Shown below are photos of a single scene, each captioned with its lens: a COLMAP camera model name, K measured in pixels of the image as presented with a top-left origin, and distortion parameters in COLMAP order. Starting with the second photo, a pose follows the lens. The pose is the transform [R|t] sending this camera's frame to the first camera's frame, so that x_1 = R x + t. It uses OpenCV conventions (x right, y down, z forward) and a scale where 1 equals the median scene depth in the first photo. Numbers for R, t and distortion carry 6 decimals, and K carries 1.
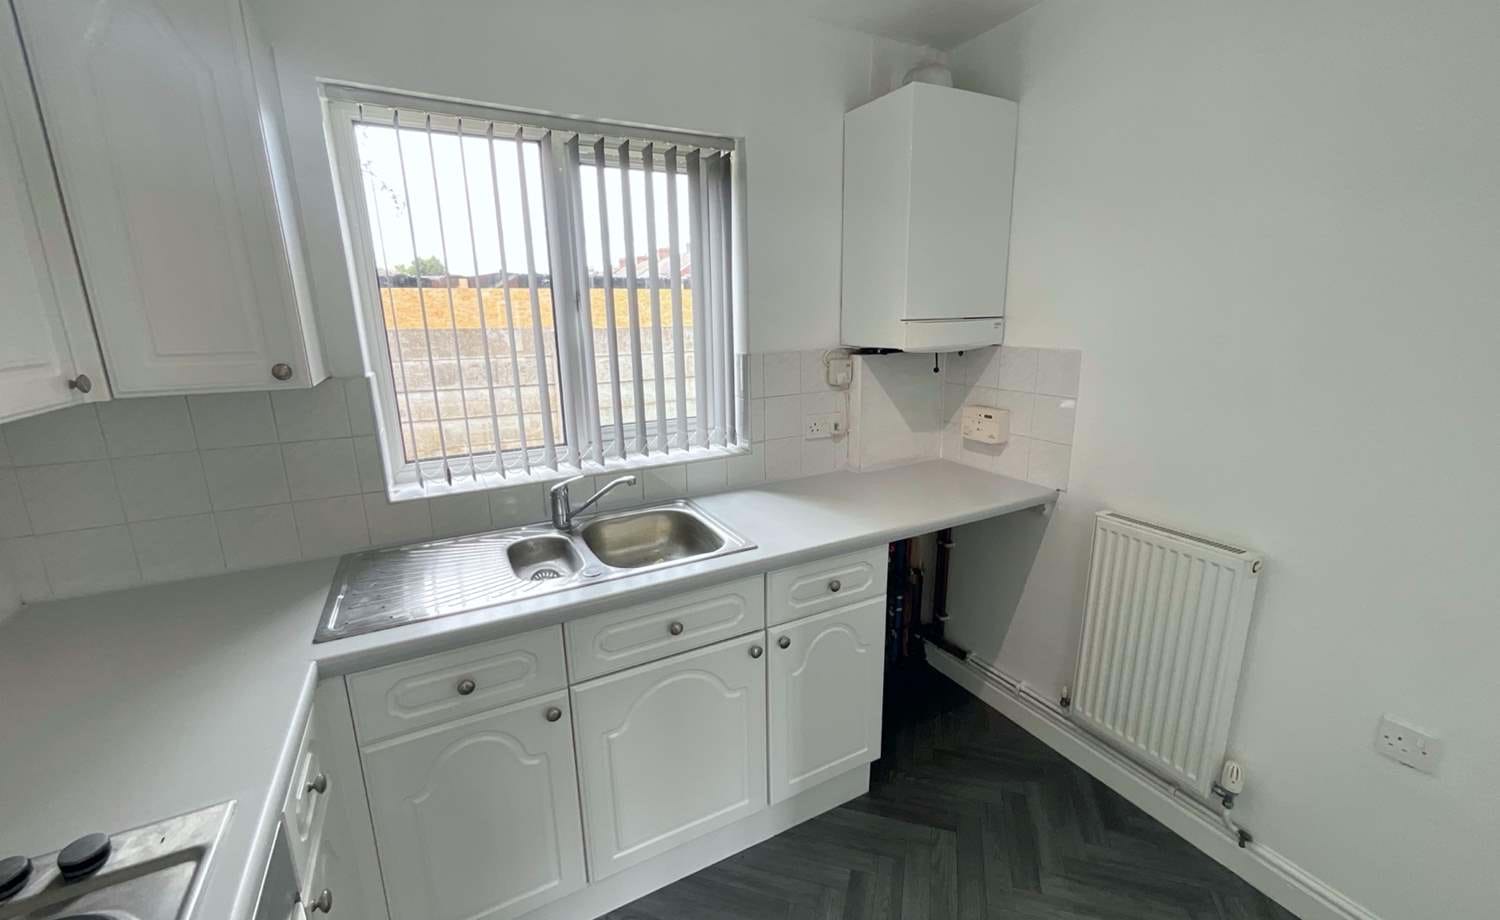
lens RADIAL K [[608.7, 0, 752.5], [0, 608.7, 459.5], [0, 0, 1]] dist [0.000710, -0.000024]
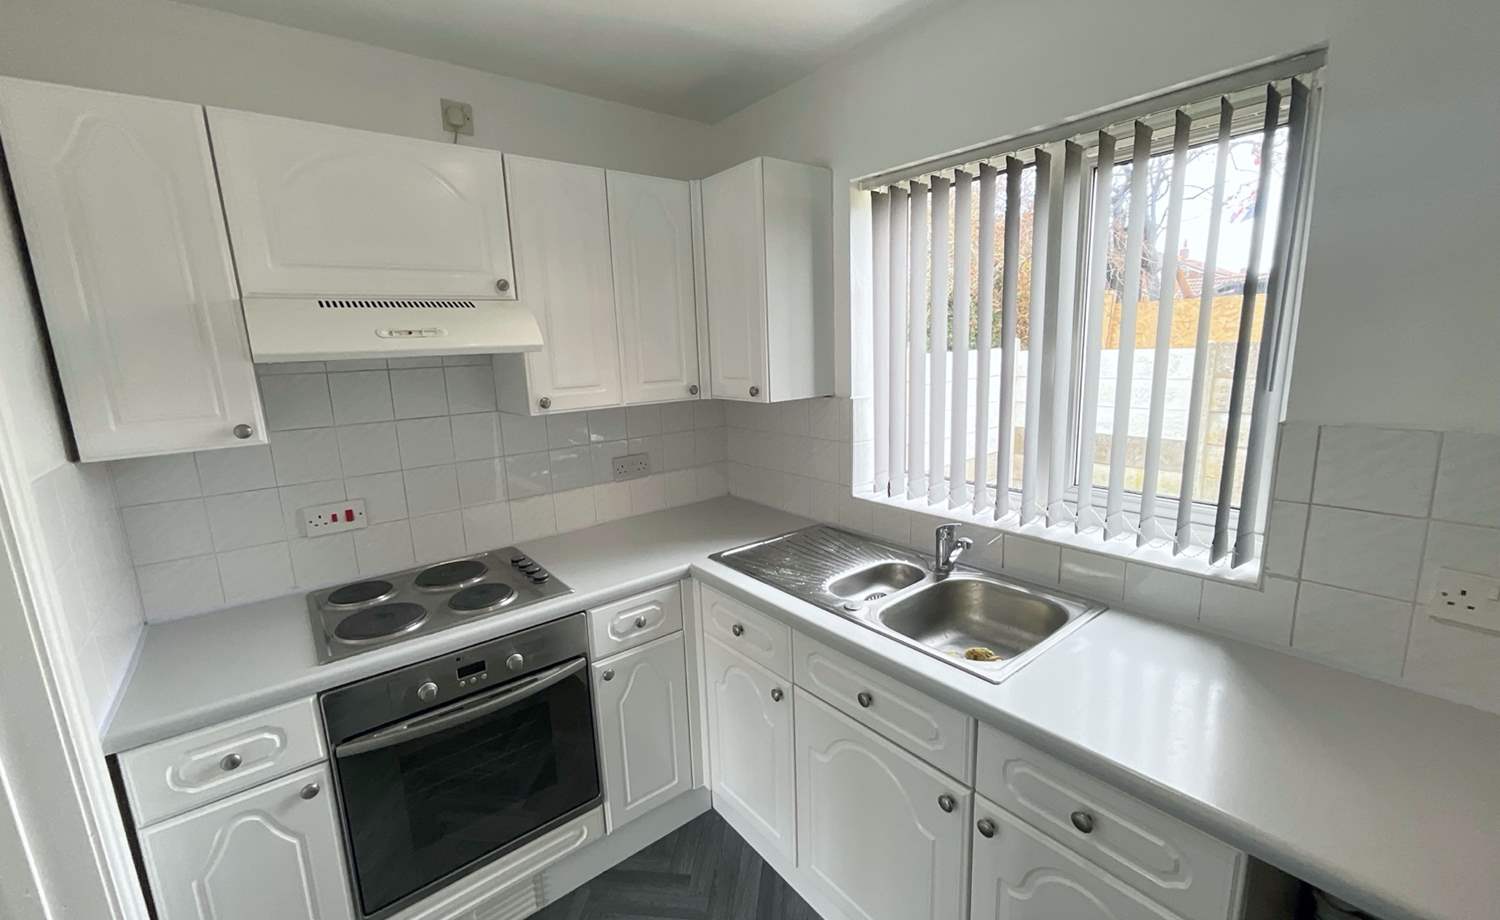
lens RADIAL K [[608.7, 0, 759.5], [0, 608.7, 461.6], [0, 0, 1]] dist [0.000710, -0.000024]
pose [[0.189821, 0.200311, -0.961168, 0.514391], [-0.197886, 0.966682, 0.162380, -0.149119], [0.961670, 0.159379, 0.223136, 0.451429]]
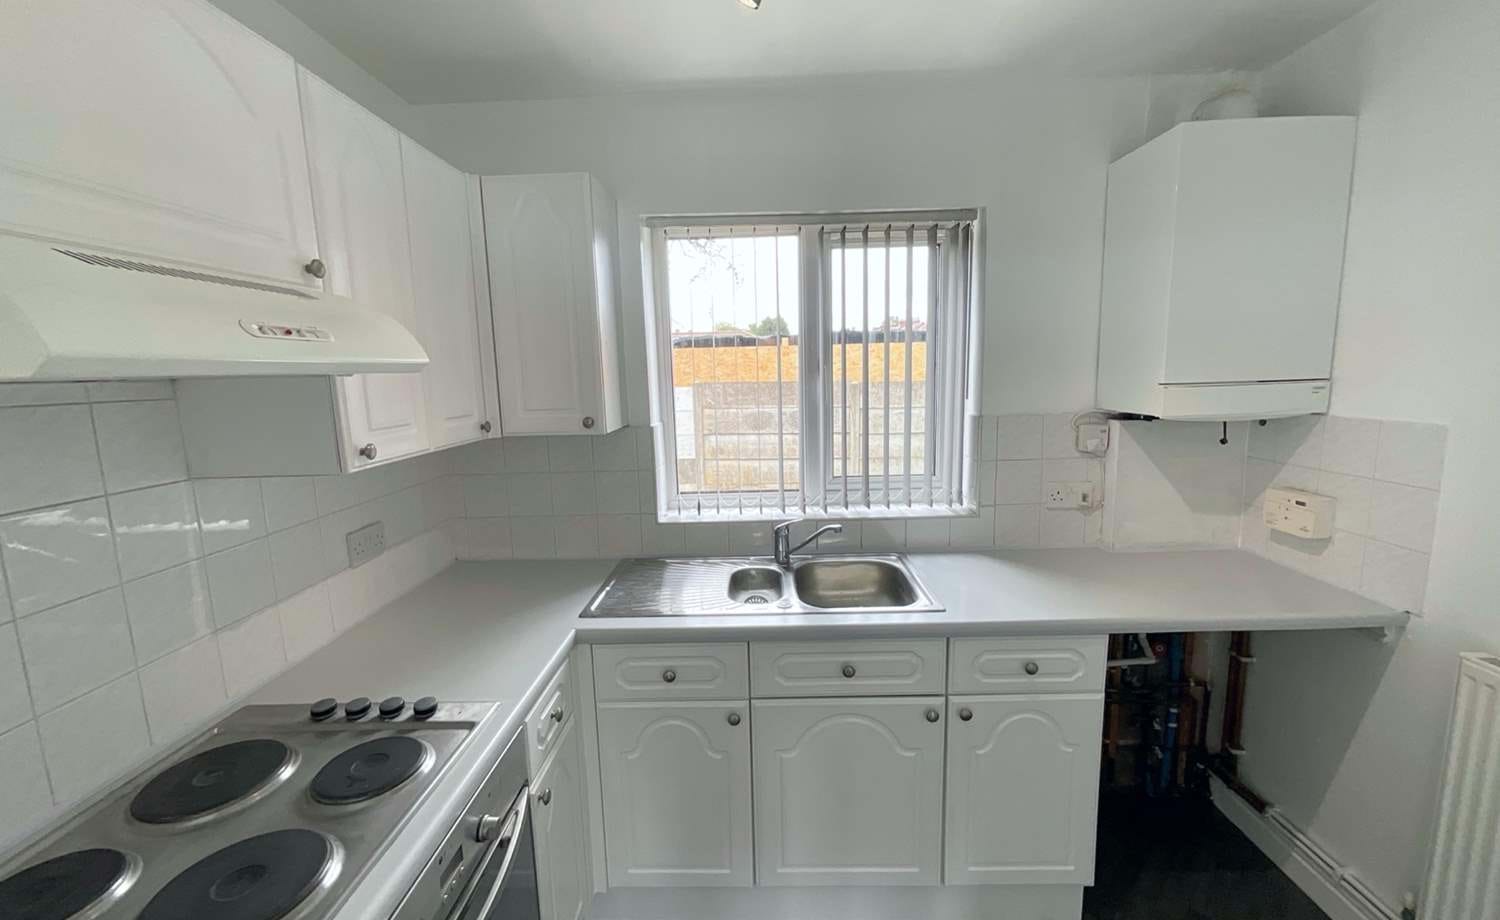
lens RADIAL K [[608.7, 0, 747.9], [0, 608.7, 460.8], [0, 0, 1]] dist [0.000710, -0.000024]
pose [[0.873961, 0.066529, -0.481421, 0.163299], [-0.102840, 0.993470, -0.049403, -0.014753], [0.474991, 0.092686, 0.875096, -0.043090]]
